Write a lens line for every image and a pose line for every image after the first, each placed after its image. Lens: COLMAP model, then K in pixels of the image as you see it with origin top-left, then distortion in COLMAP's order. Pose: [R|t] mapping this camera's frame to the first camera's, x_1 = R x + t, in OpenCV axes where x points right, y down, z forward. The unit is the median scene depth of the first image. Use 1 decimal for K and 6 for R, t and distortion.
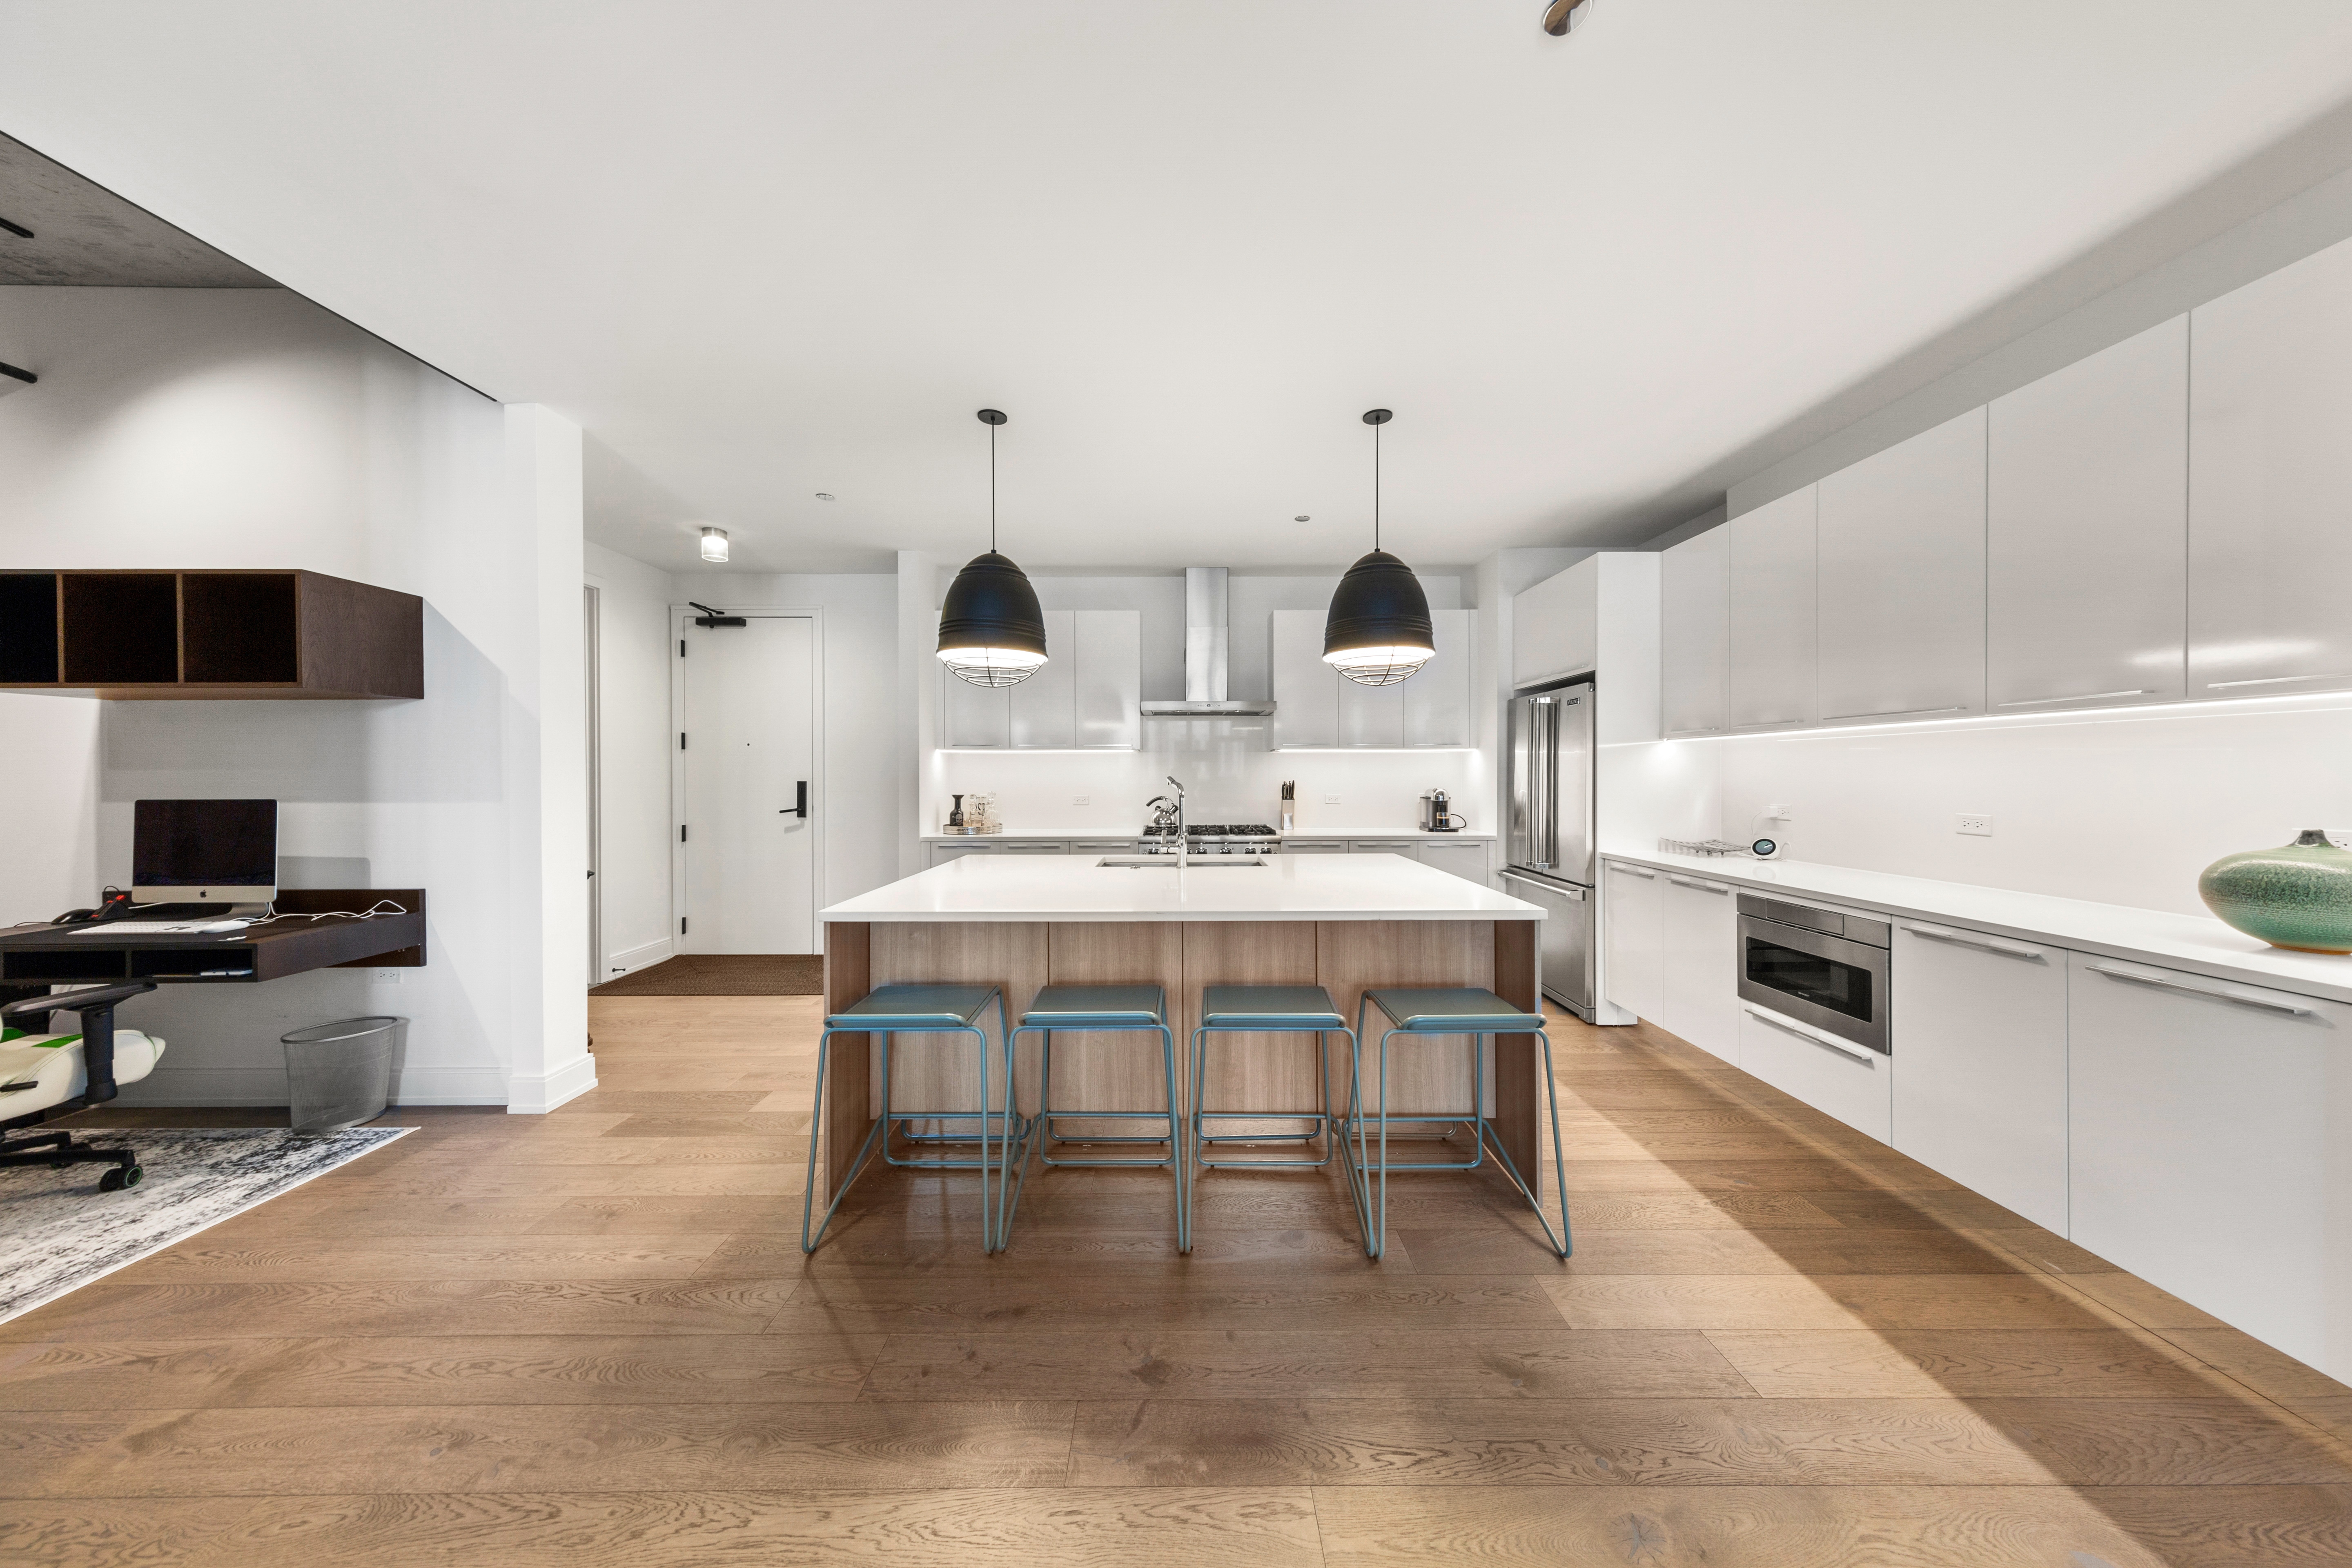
lens RADIAL K [[739.7, 0, 1184.3], [0, 739.7, 774.9], [0, 0, 1]] dist [0.005775, -0.000370]
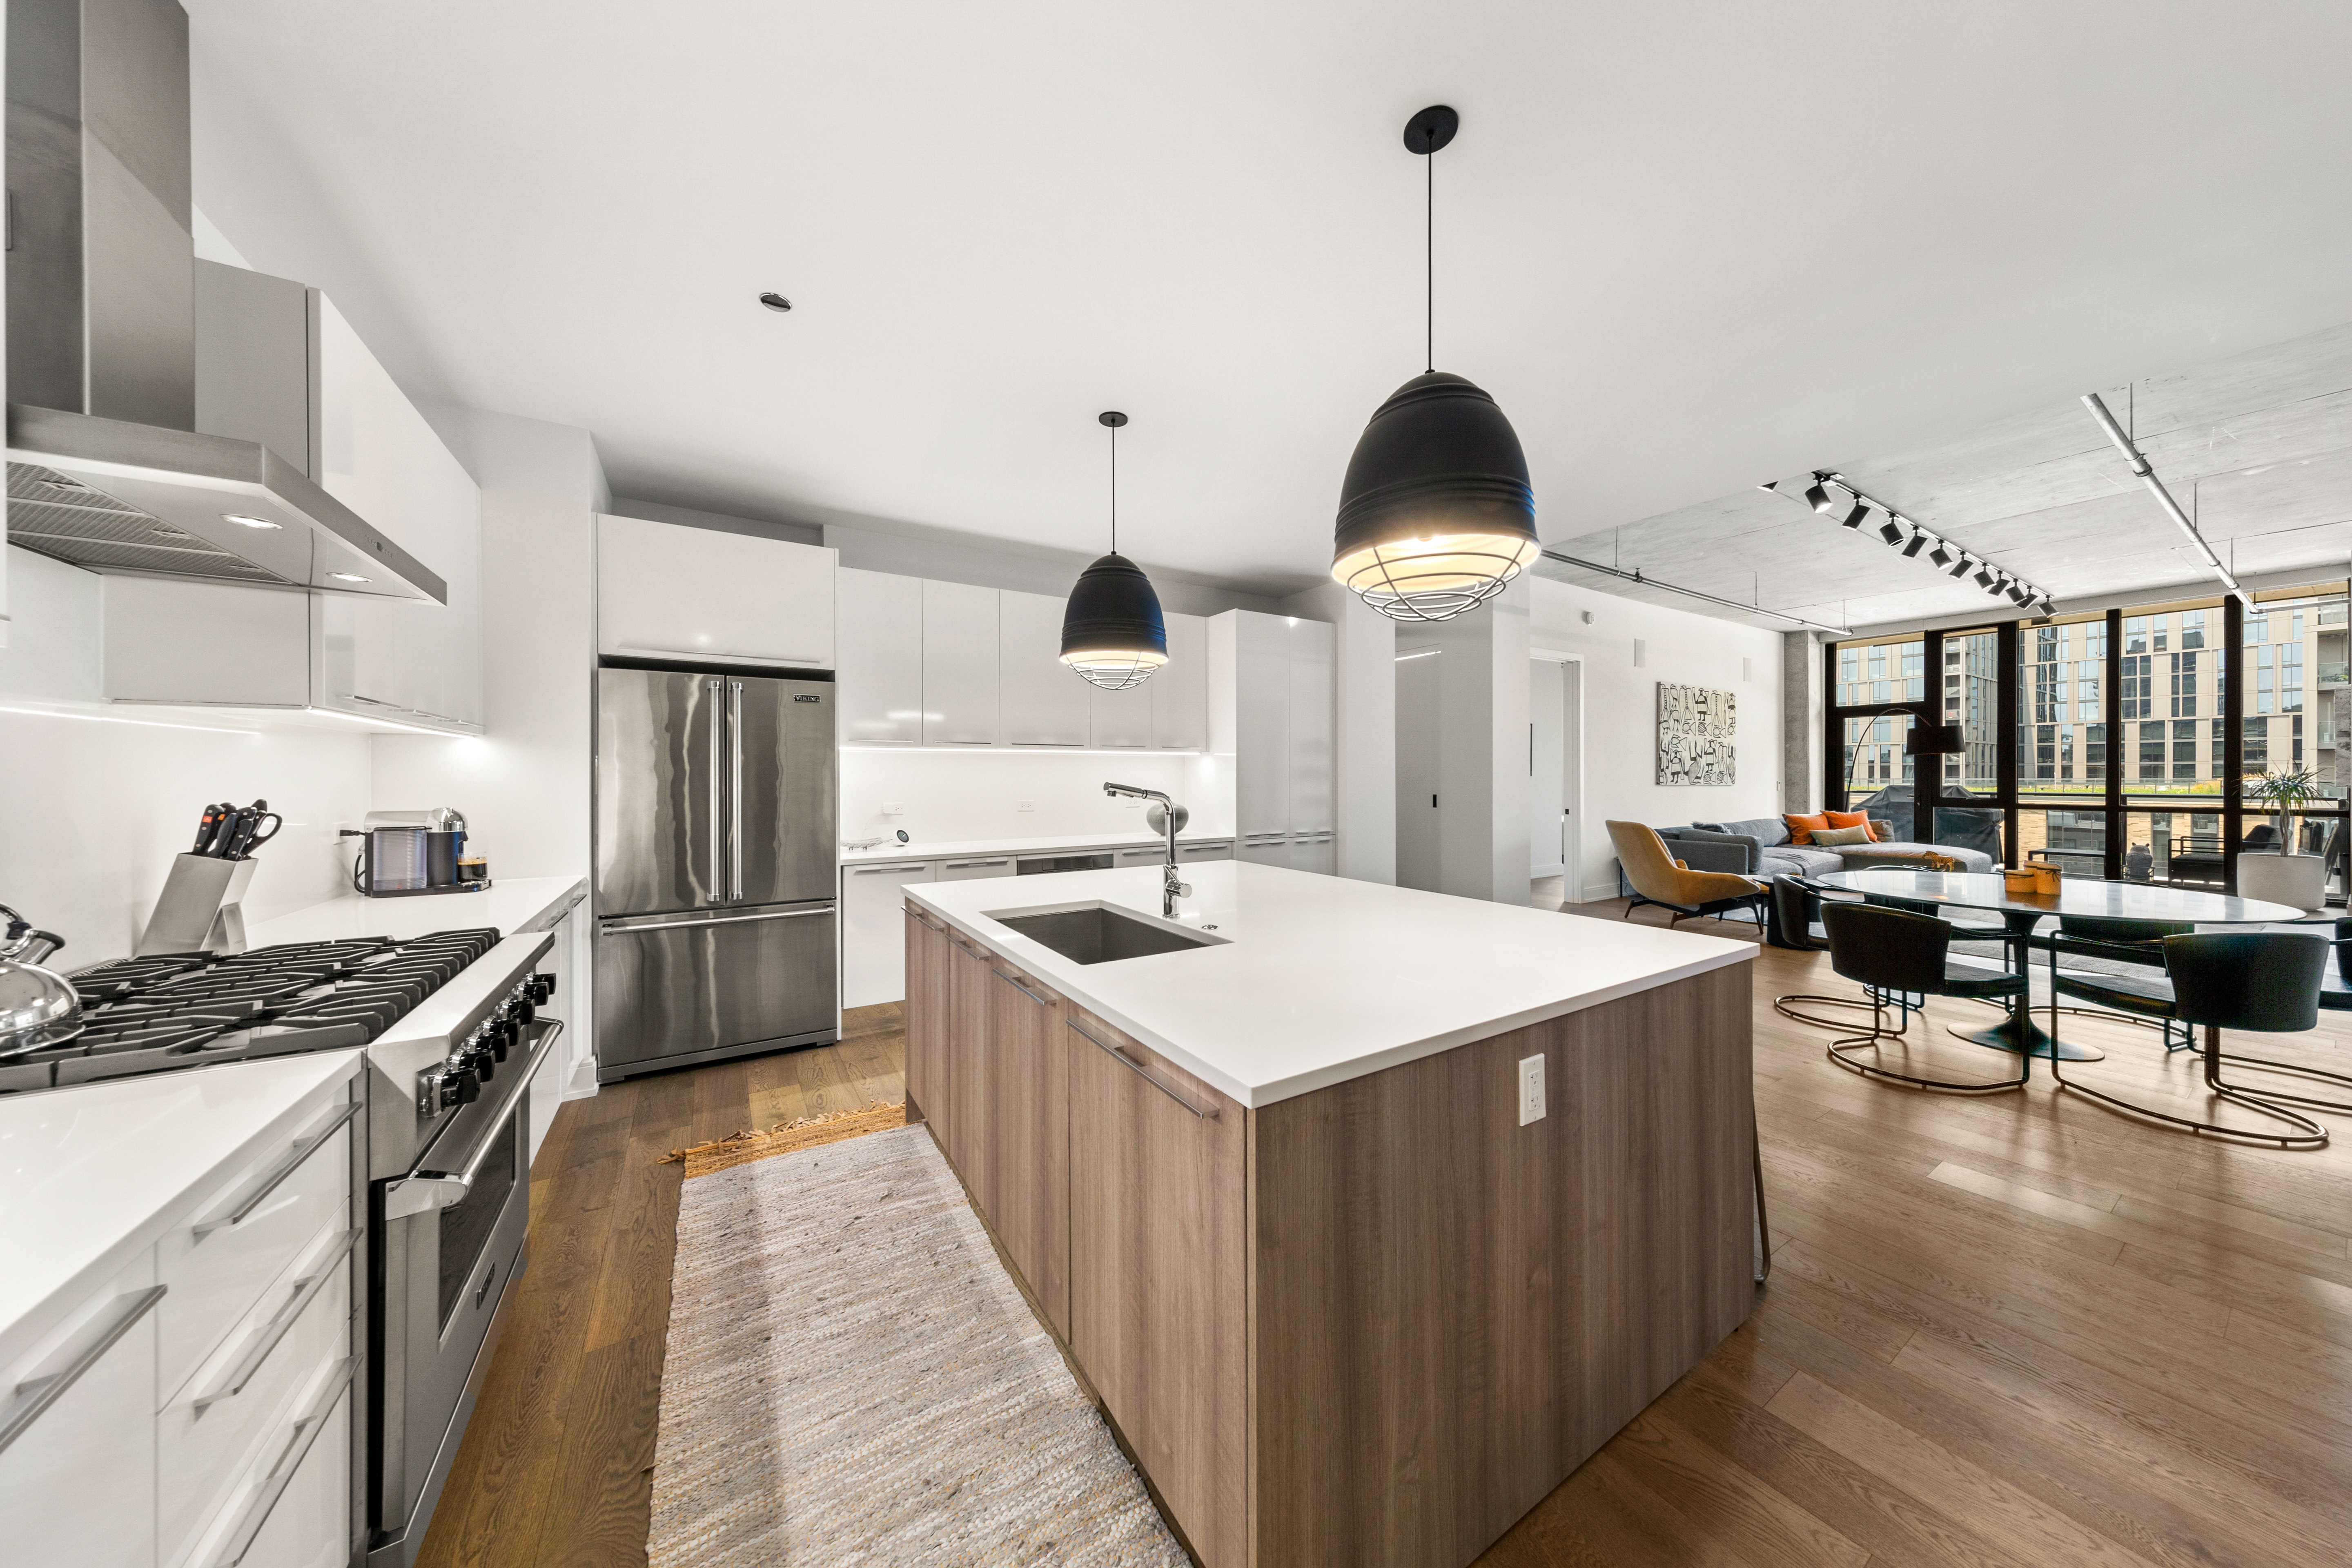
lens RADIAL K [[739.7, 0, 1176.3], [0, 739.7, 773.7], [0, 0, 1]] dist [0.005775, -0.000370]
pose [[-0.525173, 0.006969, 0.850967, -0.792210], [0.005630, 0.999973, -0.004715, -0.003716], [-0.850977, 0.002315, -0.525198, 1.825718]]
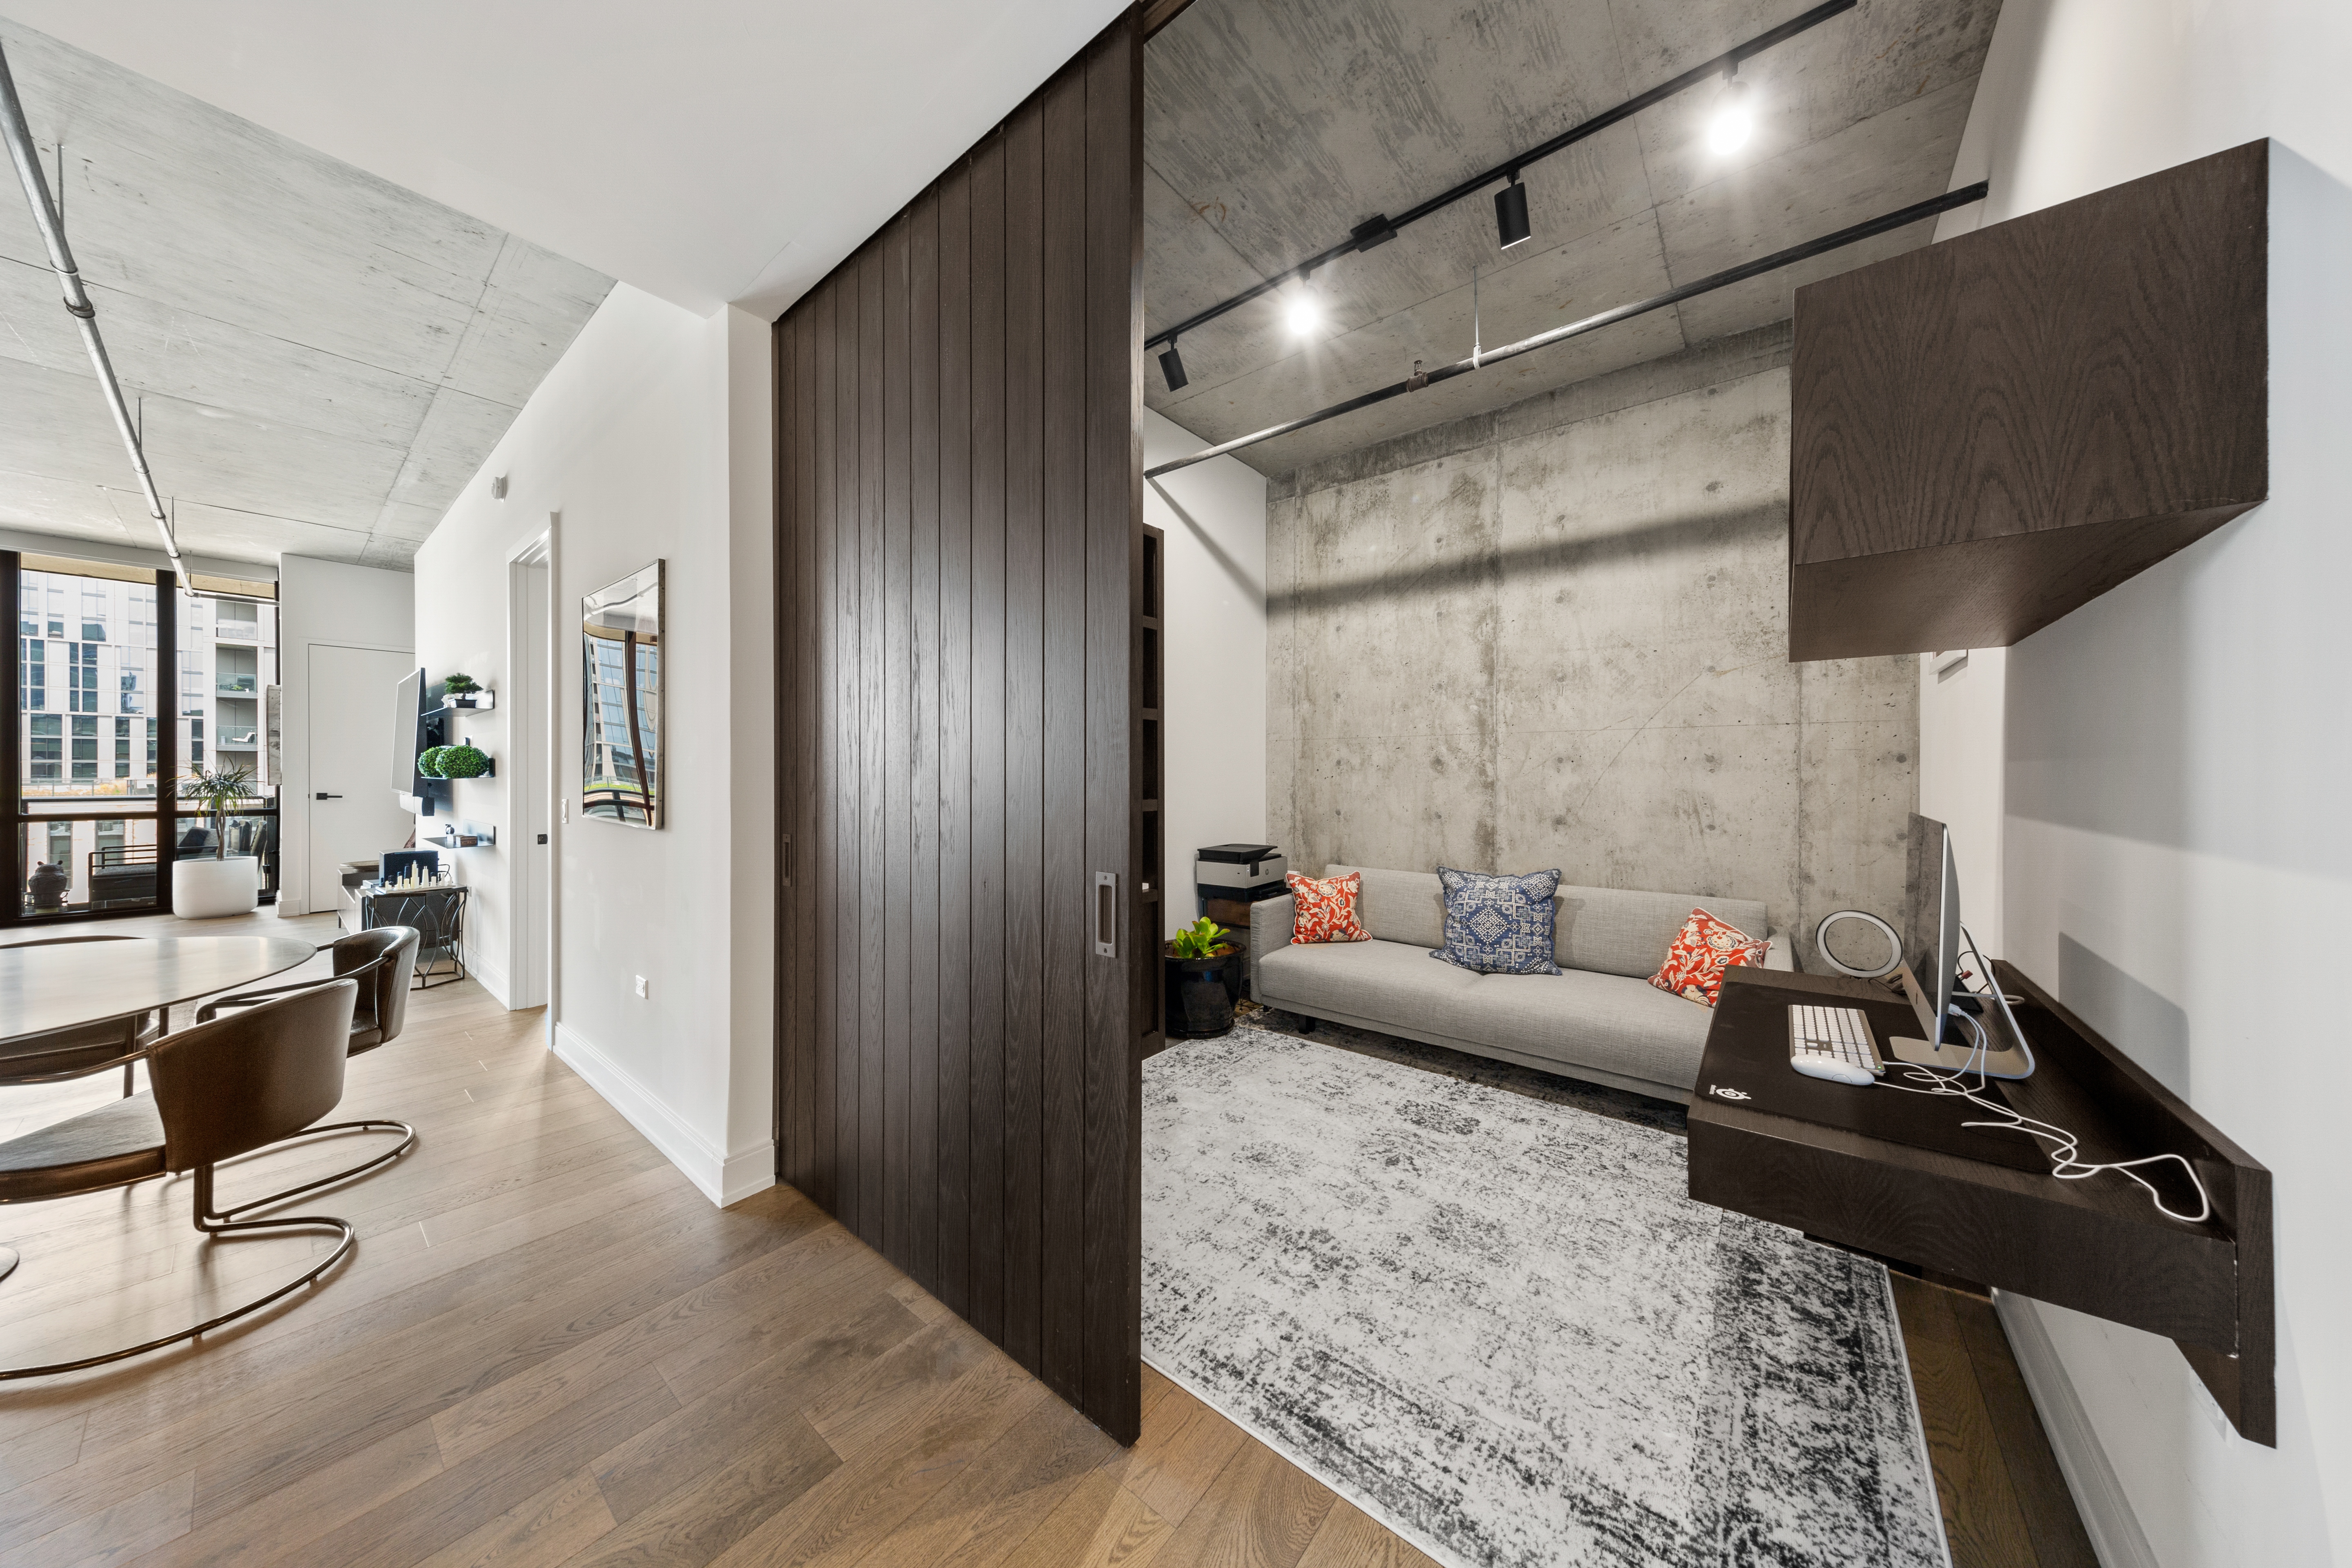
lens RADIAL K [[739.7, 0, 1177.8], [0, 739.7, 772.4], [0, 0, 1]] dist [0.005775, -0.000370]
pose [[-0.631095, 0.001330, -0.775704, -0.670502], [-0.000210, 0.999998, 0.001886, 0.001083], [0.775706, 0.001353, -0.631094, 1.067072]]
